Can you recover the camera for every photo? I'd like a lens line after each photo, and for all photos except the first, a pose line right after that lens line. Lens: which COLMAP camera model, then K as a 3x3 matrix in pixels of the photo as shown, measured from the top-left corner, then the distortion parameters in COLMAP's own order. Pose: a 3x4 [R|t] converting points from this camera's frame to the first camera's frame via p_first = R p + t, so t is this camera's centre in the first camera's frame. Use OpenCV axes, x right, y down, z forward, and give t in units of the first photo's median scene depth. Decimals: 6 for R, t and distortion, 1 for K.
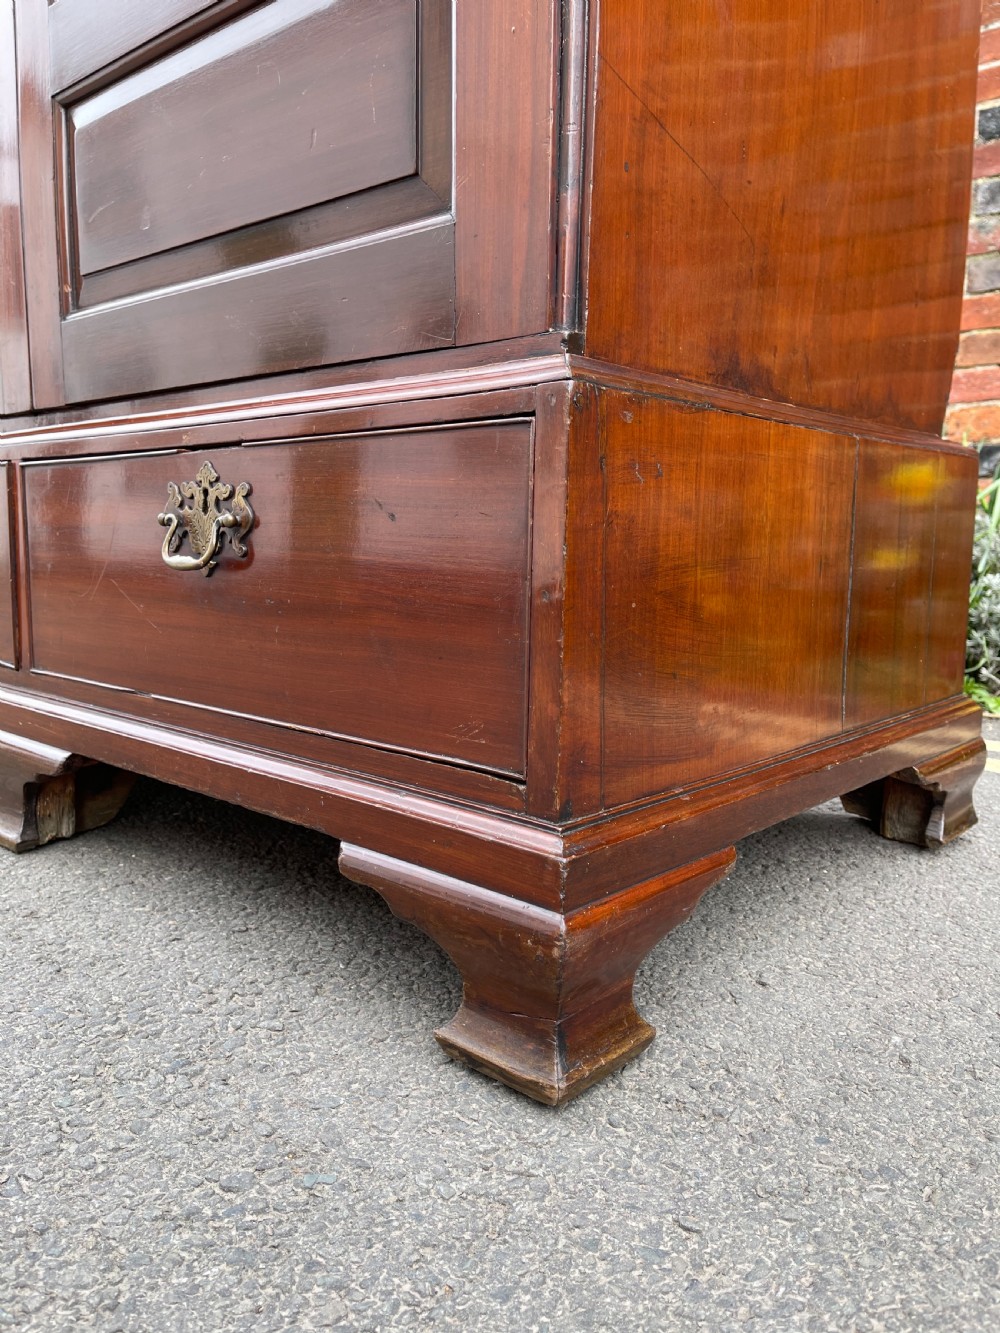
lens RADIAL K [[974.1, 0, 499.9], [0, 974.1, 679.7], [0, 0, 1]] dist [0.114108, -0.152142]
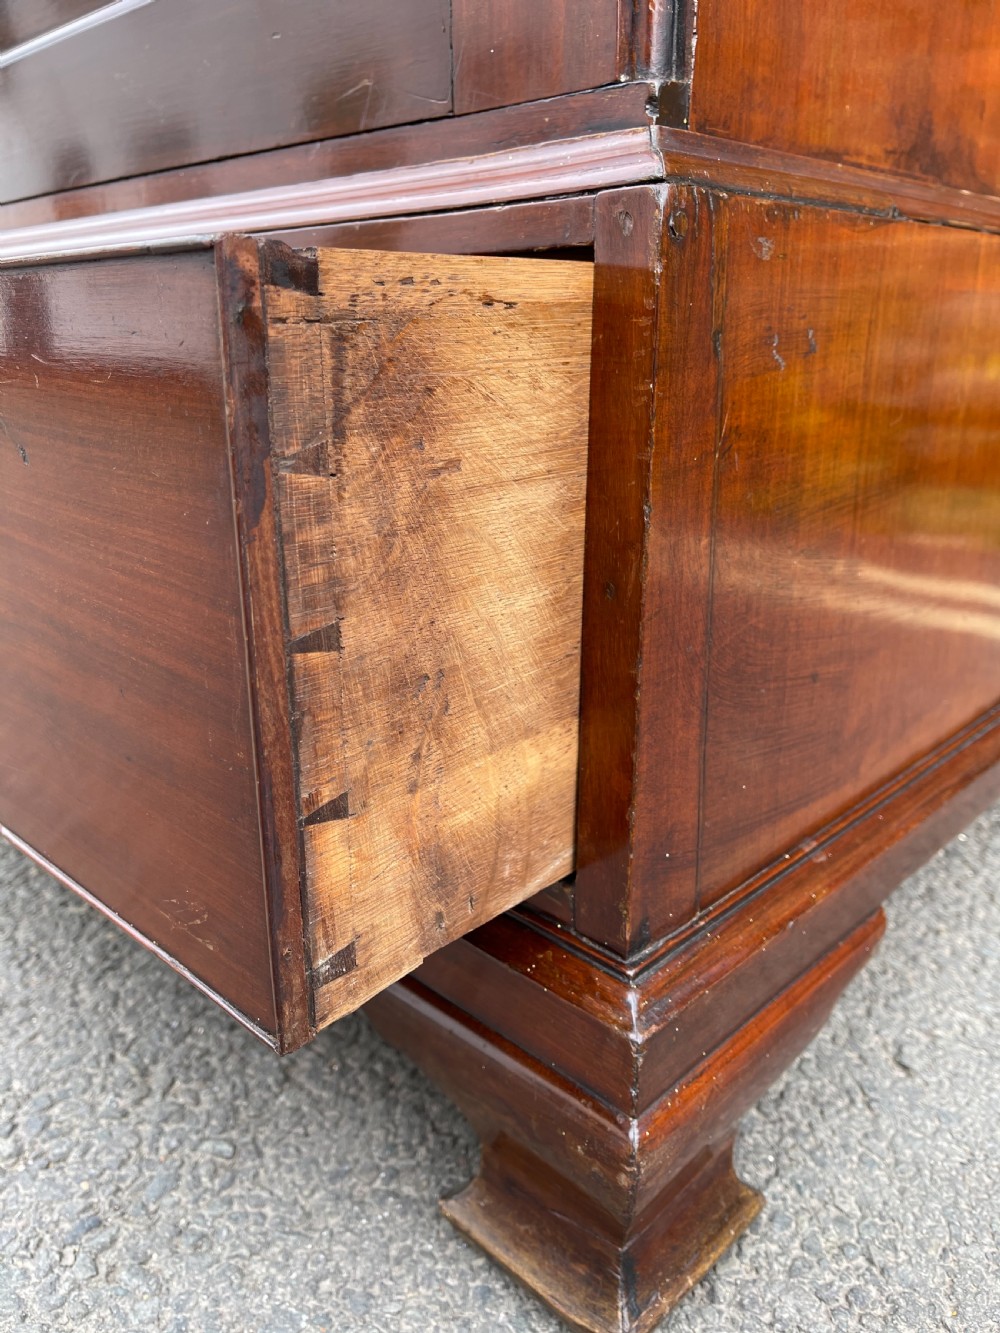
lens RADIAL K [[994.9, 0, 500.0], [0, 994.9, 666.5], [0, 0, 1]] dist [0.069883, -0.095178]
pose [[0.999023, -0.003767, -0.044036, 0.007627], [0.011942, 0.982307, 0.186896, -0.138071], [0.042553, -0.187239, 0.981392, 0.383834]]
